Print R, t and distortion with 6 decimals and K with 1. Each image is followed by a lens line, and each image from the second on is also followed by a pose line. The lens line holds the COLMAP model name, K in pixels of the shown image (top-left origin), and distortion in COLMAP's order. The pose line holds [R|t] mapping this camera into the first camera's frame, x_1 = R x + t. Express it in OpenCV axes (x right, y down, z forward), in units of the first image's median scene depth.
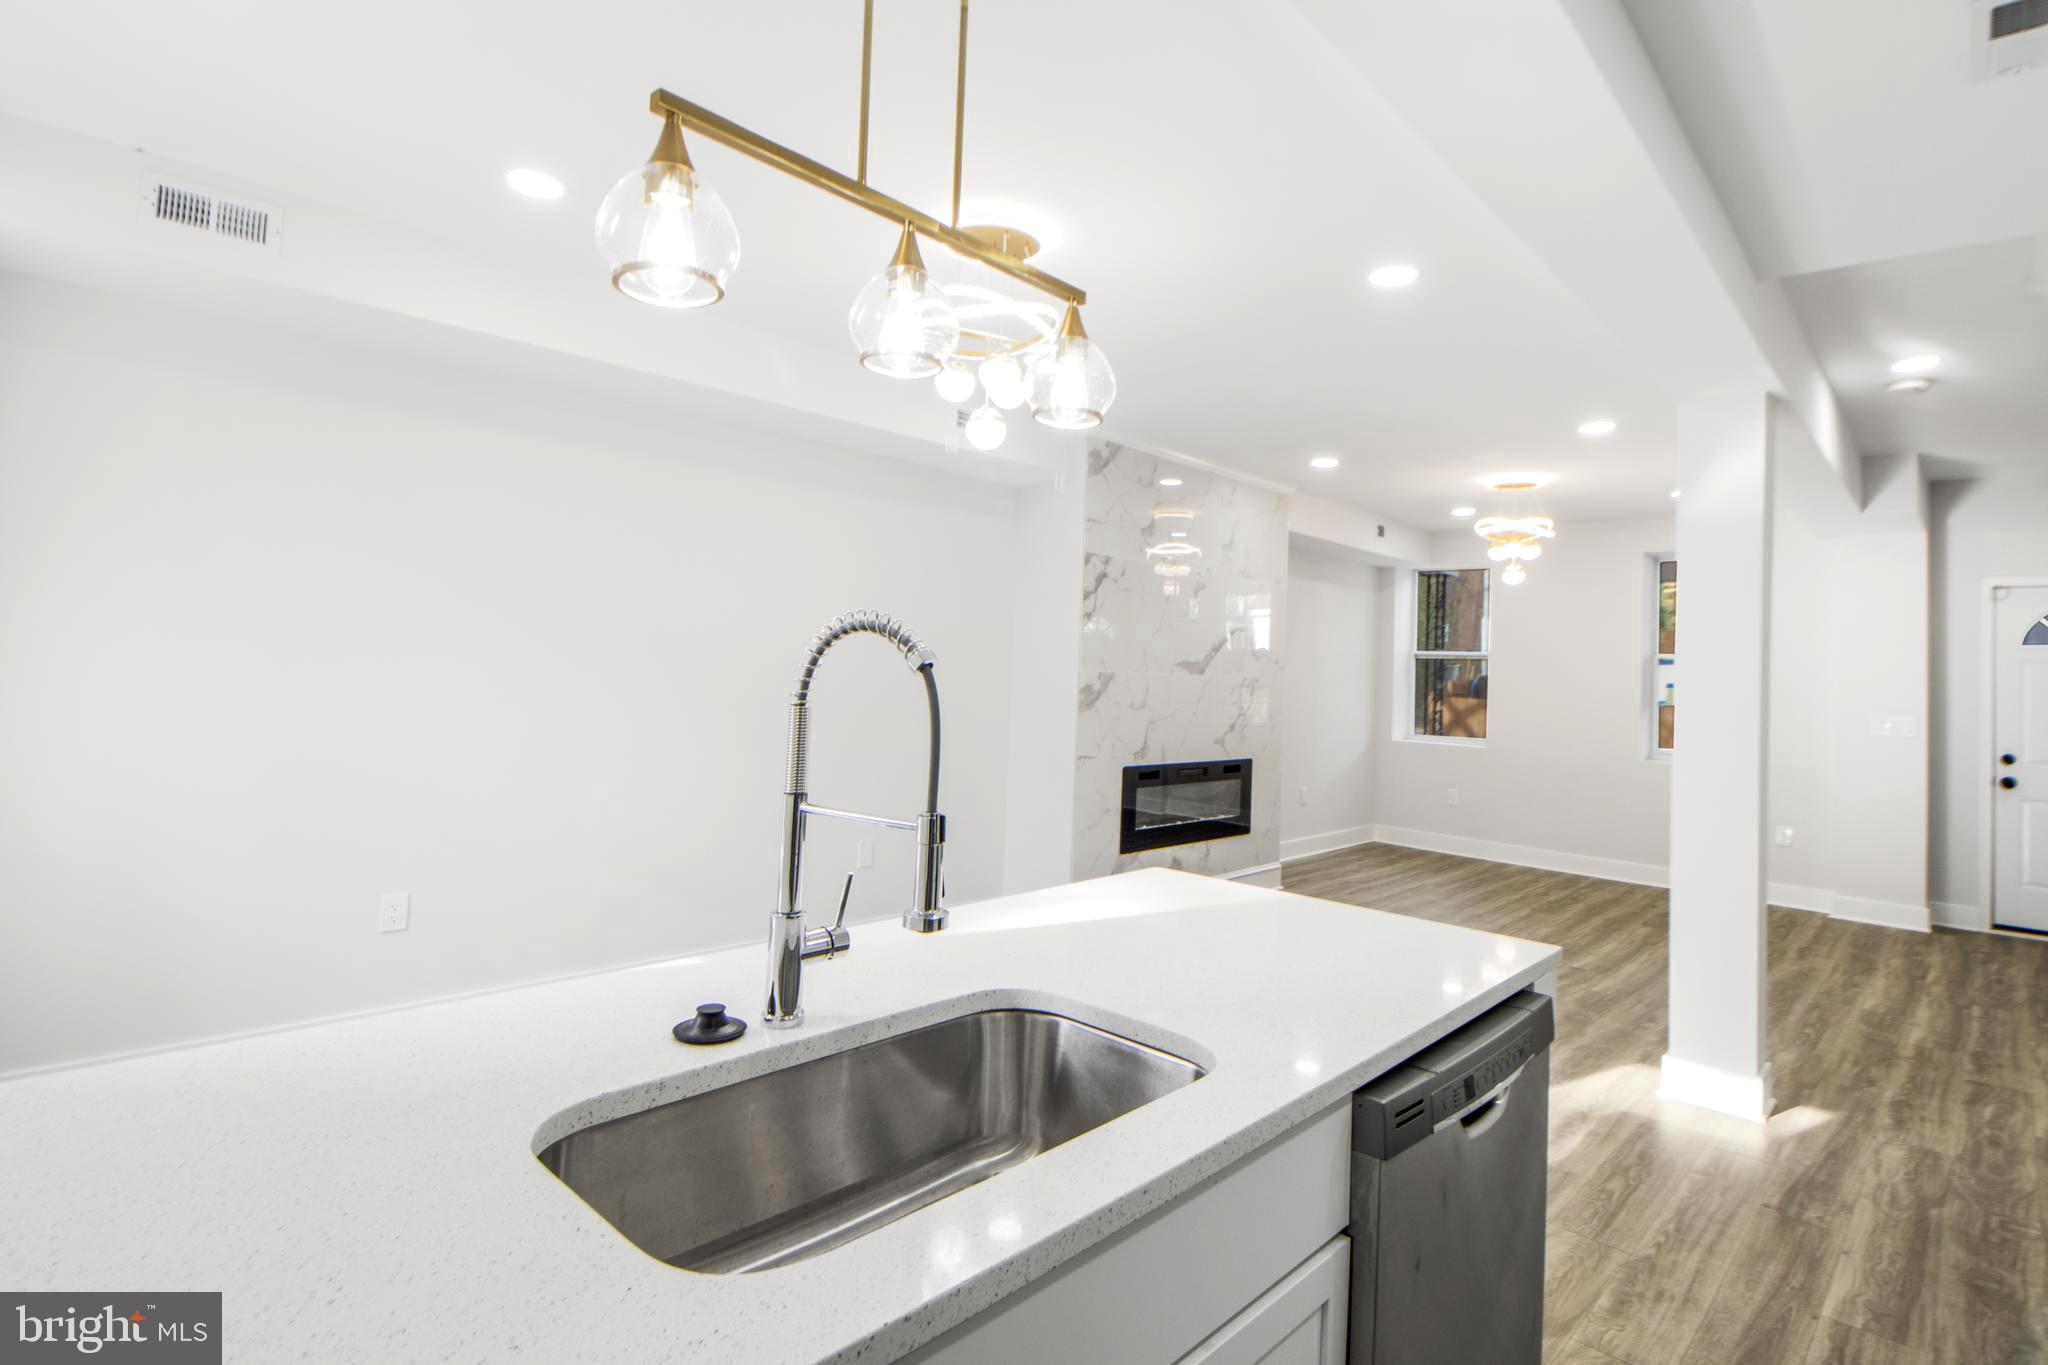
lens RADIAL K [[1041.6, 0, 1054.2], [0, 1041.6, 621.9], [0, 0, 1]] dist [0.000657, -0.011451]
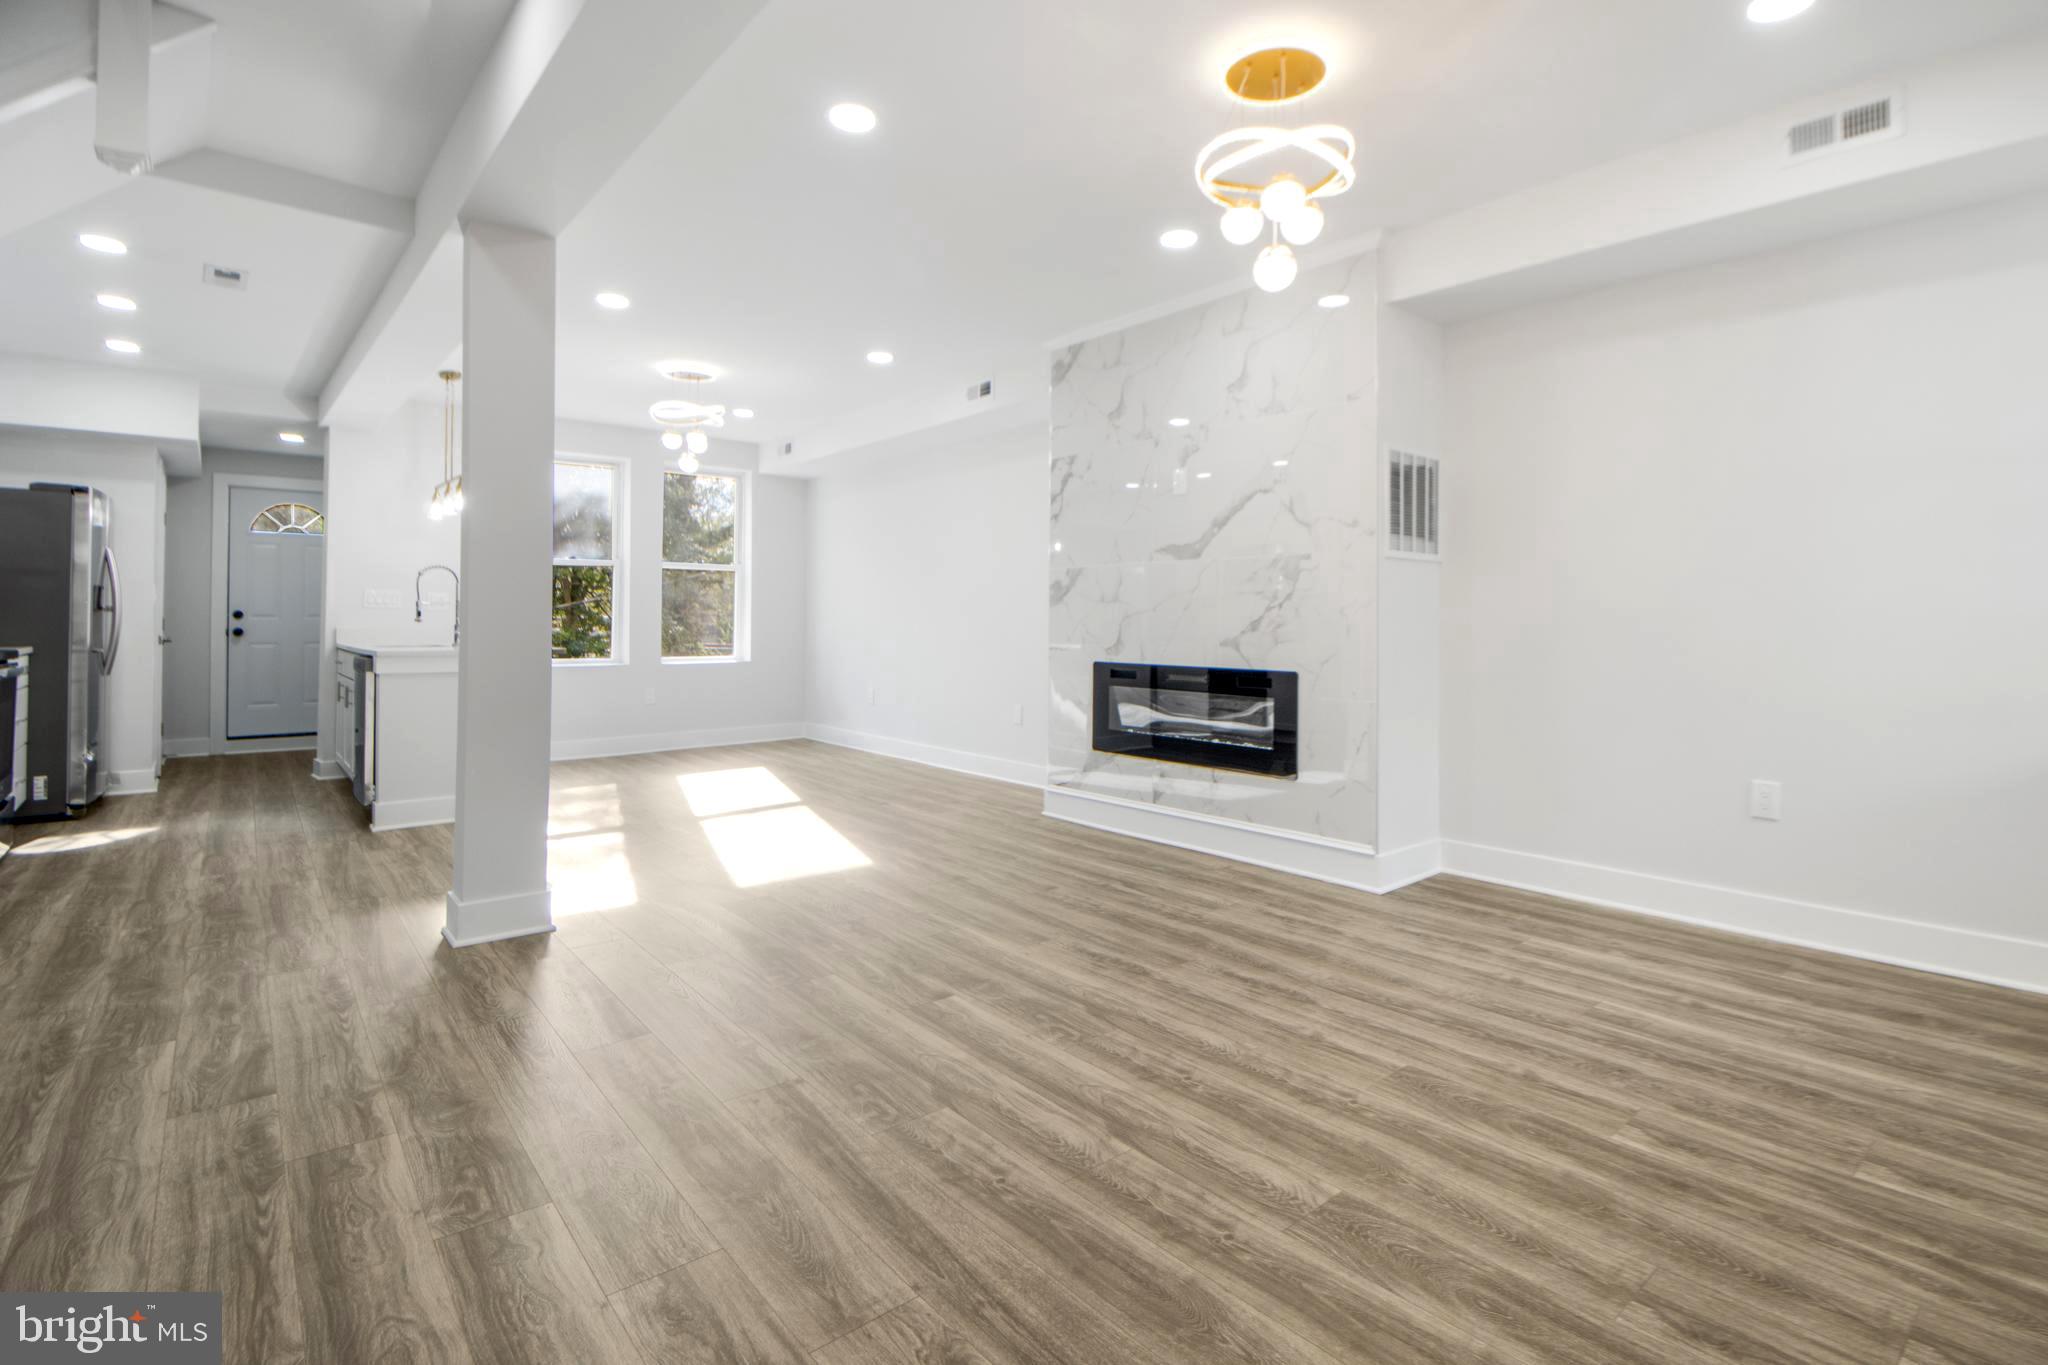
lens RADIAL K [[970.8, 0, 1059.7], [0, 970.8, 618.7], [0, 0, 1]] dist [0.001768, -0.010622]
pose [[-0.115919, -0.046223, -0.992183, 1.026371], [0.036016, 0.998064, -0.050705, 0.150256], [0.992605, -0.041612, -0.114030, 1.118334]]
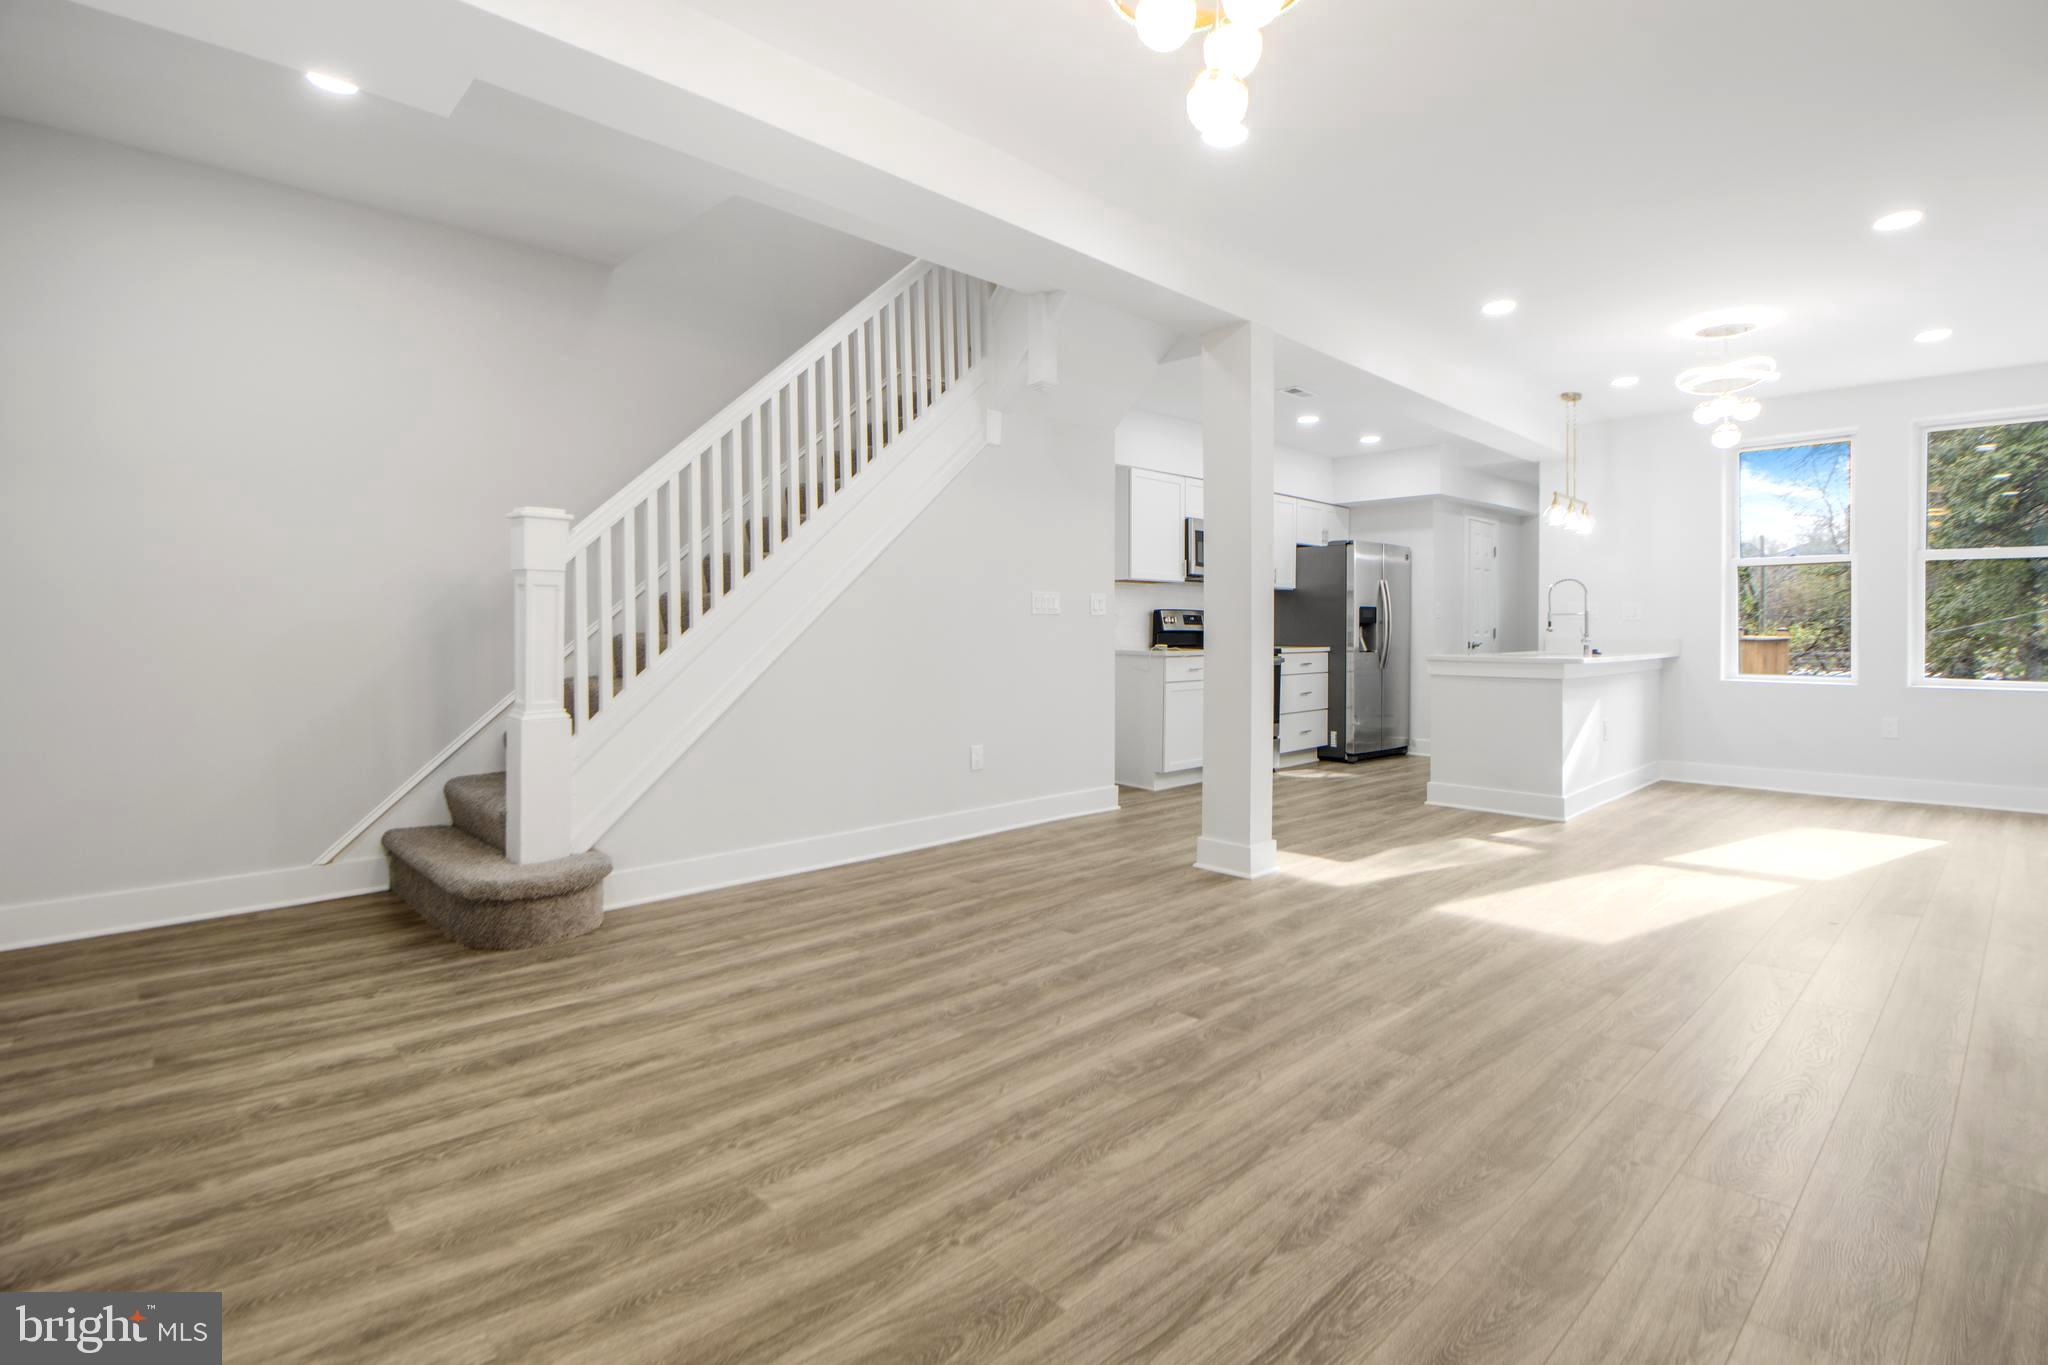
lens RADIAL K [[977.0, 0, 1055.1], [0, 977.0, 635.6], [0, 0, 1]] dist [-0.012397, -0.000712]
pose [[-0.998031, -0.042394, 0.046222, 0.553491], [-0.044105, 0.998355, -0.036638, 0.148469], [-0.044593, -0.038605, -0.998259, 1.514267]]
